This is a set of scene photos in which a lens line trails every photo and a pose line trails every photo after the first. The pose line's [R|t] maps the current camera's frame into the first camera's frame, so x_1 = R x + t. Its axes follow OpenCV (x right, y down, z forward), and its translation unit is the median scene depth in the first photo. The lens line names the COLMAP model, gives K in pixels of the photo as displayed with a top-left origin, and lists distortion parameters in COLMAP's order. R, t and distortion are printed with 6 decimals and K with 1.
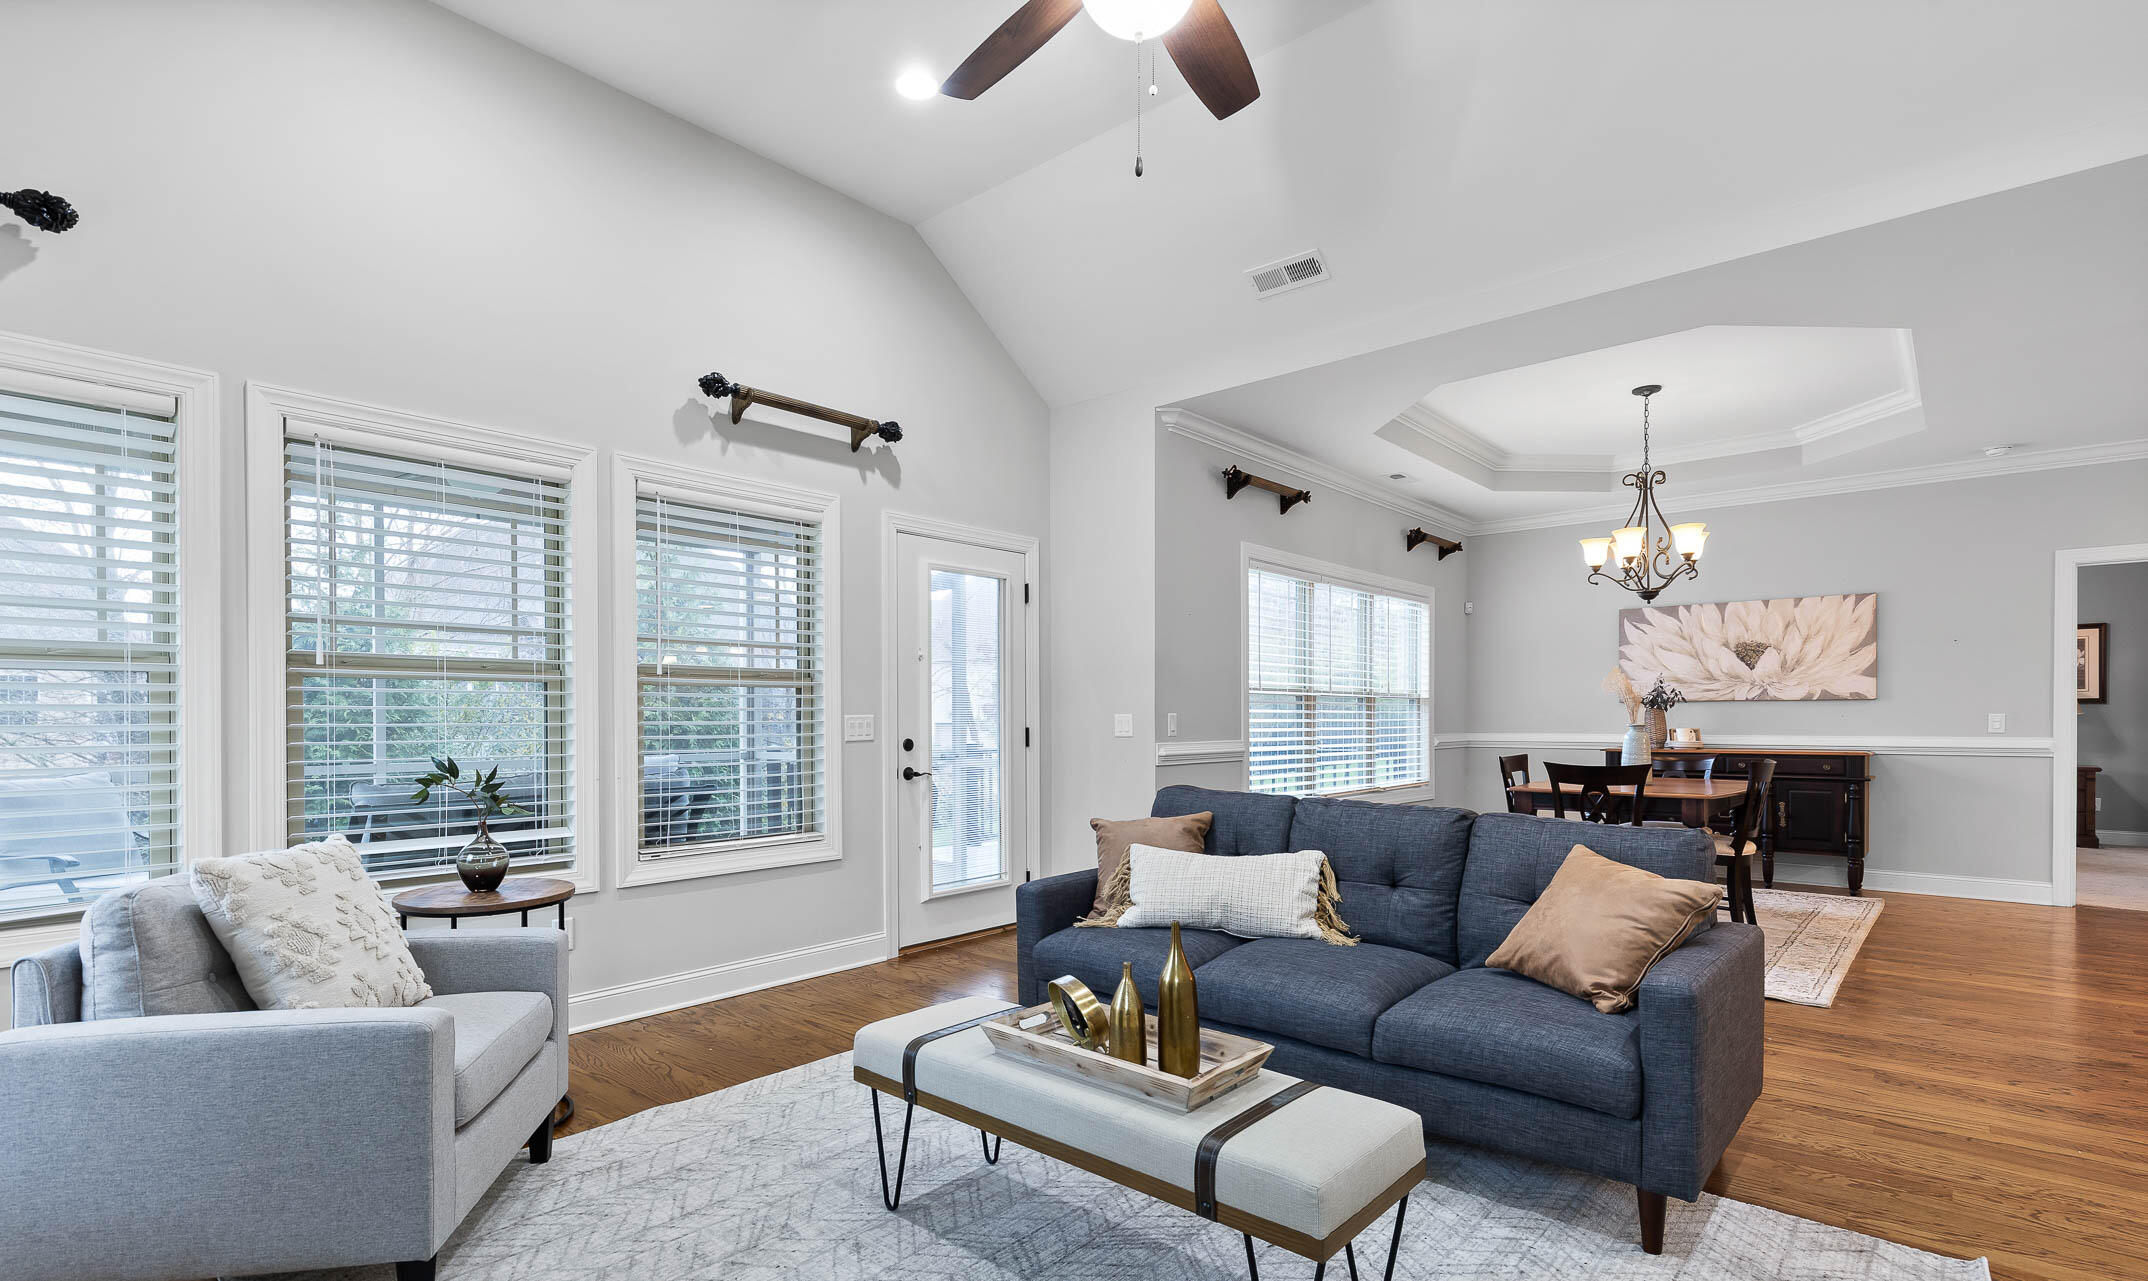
lens RADIAL K [[1048.2, 0, 1027.8], [0, 1048.2, 723.0], [0, 0, 1]] dist [0.022616, -0.001314]
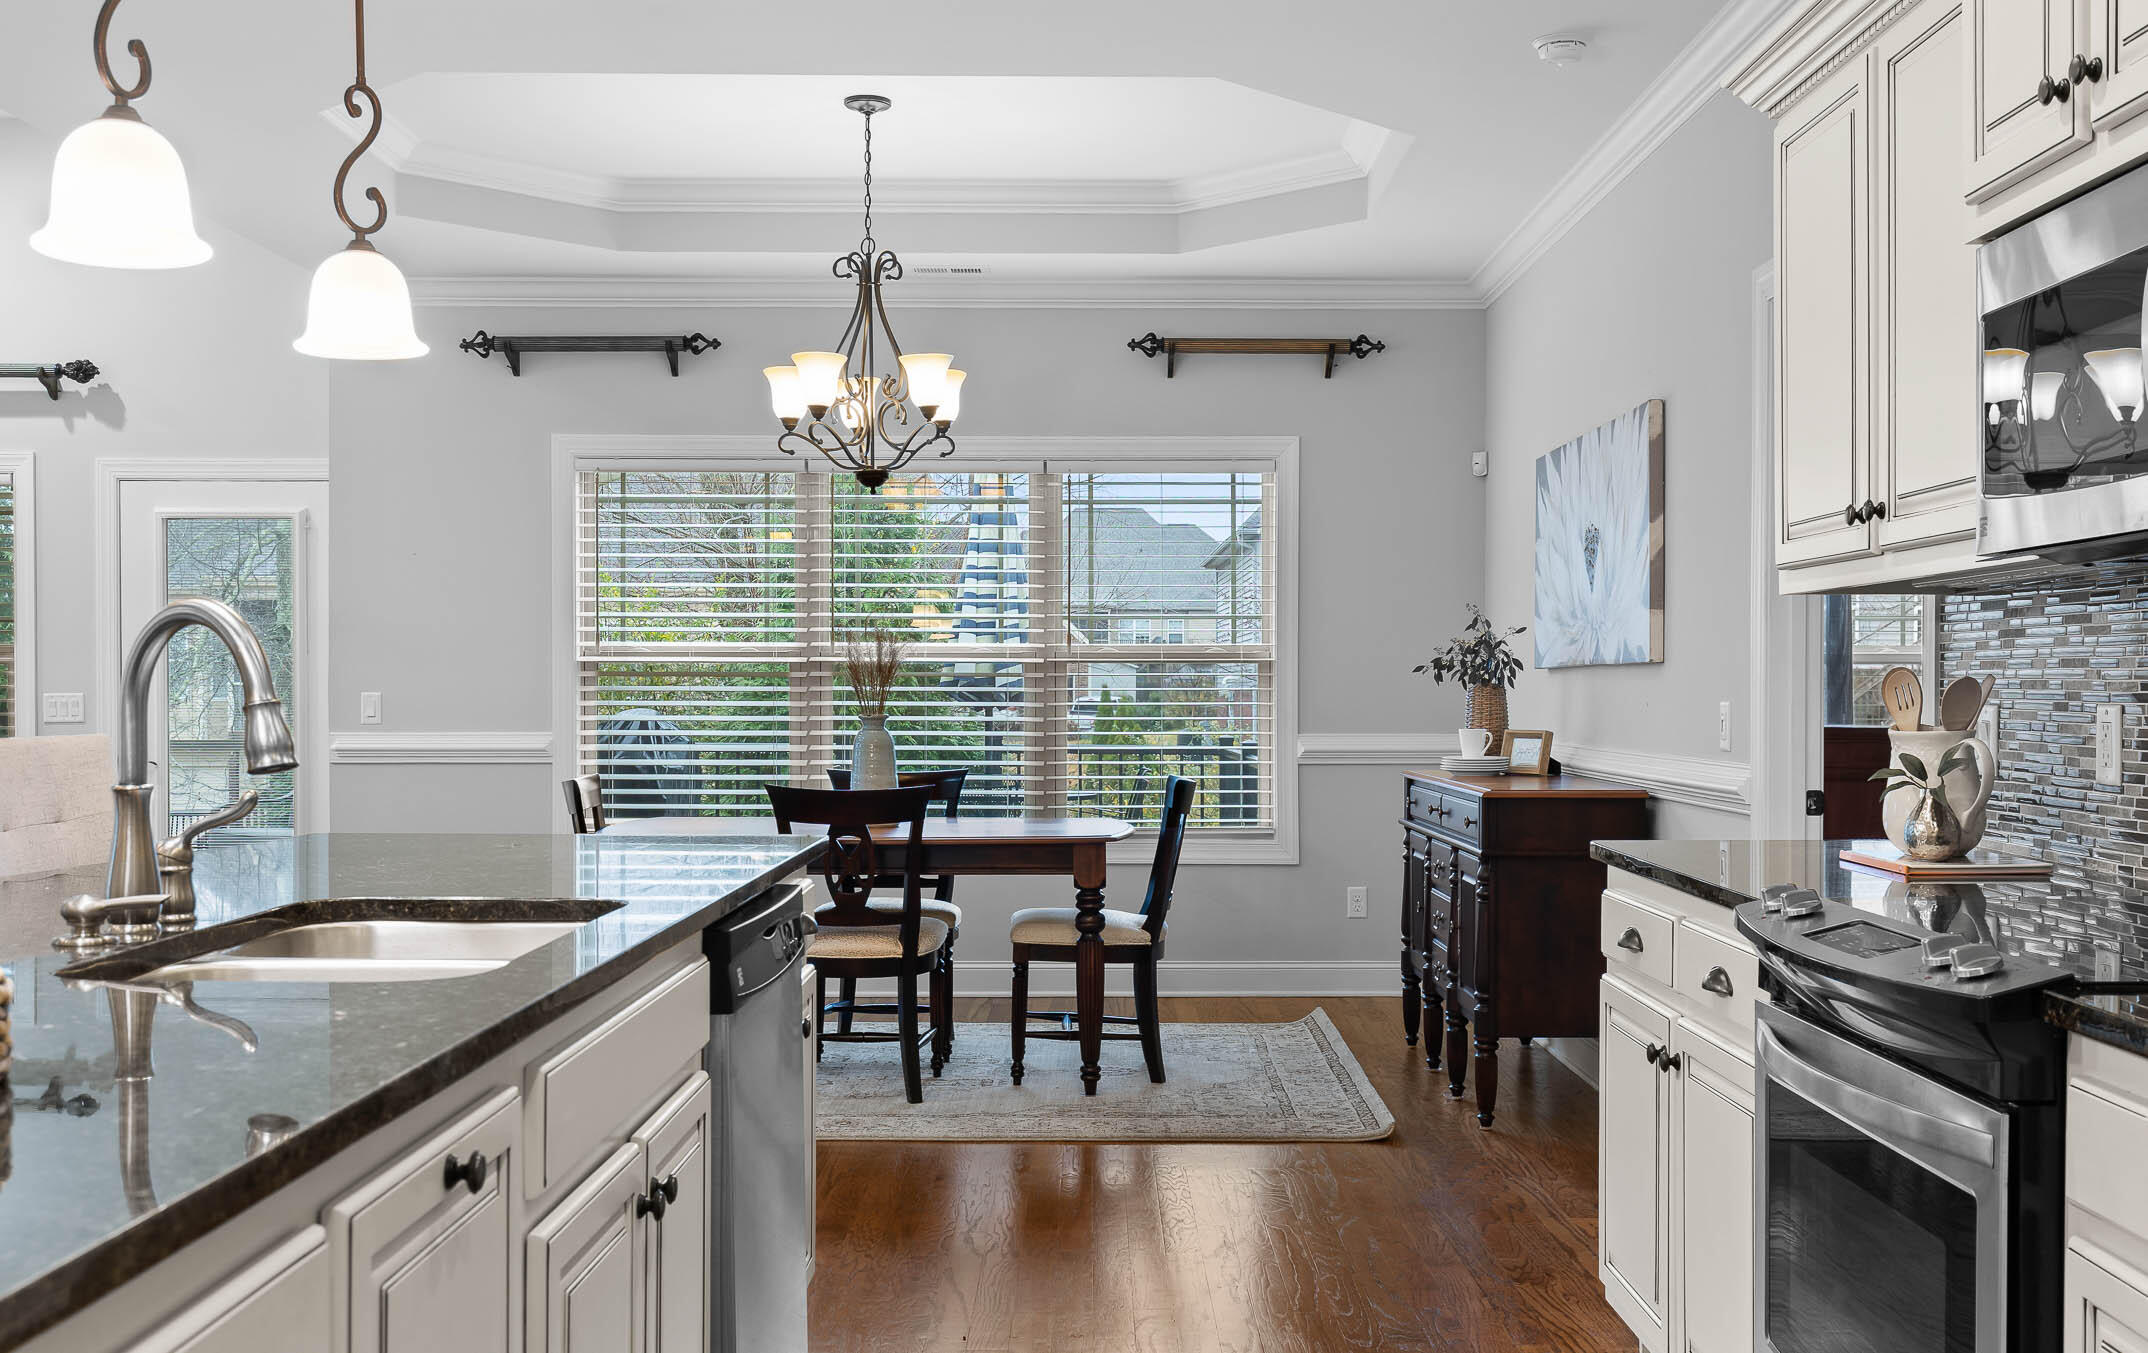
lens RADIAL K [[2212.3, 0, 1087.0], [0, 2212.3, 690.9], [0, 0, 1]] dist [0.015962, 0.000000]
pose [[0.666530, 0.003206, -0.745471, 1.277257], [-0.006918, 0.999974, -0.001885, -0.008229], [0.745446, 0.006414, 0.666535, 0.272449]]
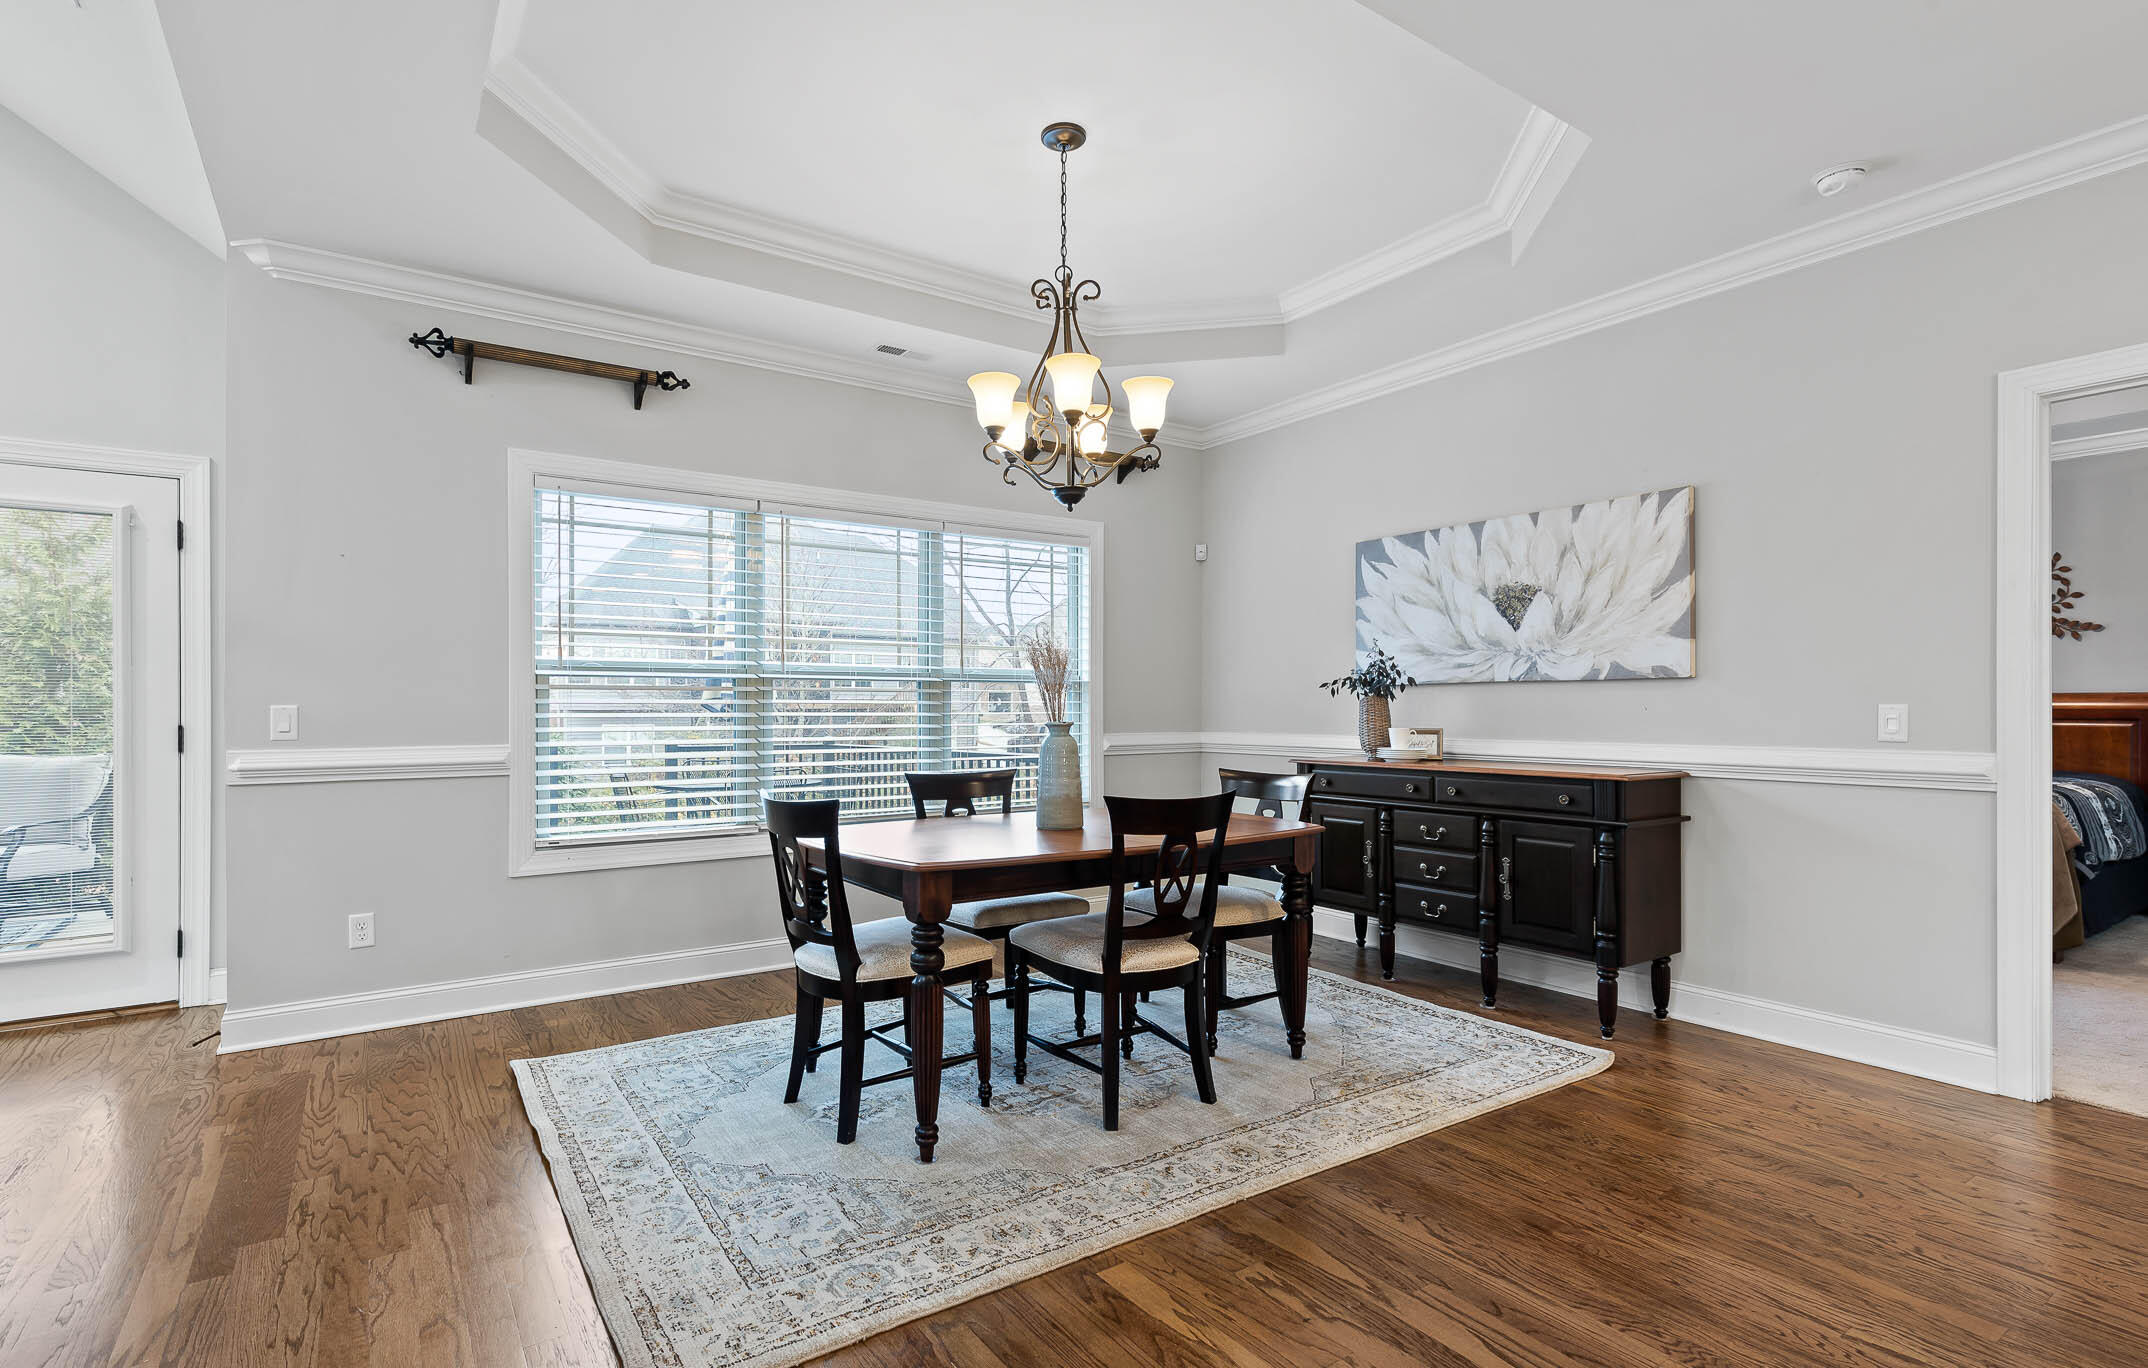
lens RADIAL K [[1024.7, 0, 1019.7], [0, 1024.7, 710.4], [0, 0, 1]] dist [0.011923, -0.001648]
pose [[0.966263, -0.000200, -0.257558, 0.594397], [-0.001116, 0.999987, -0.004964, -0.002103], [0.257556, 0.005084, 0.966250, 0.387820]]
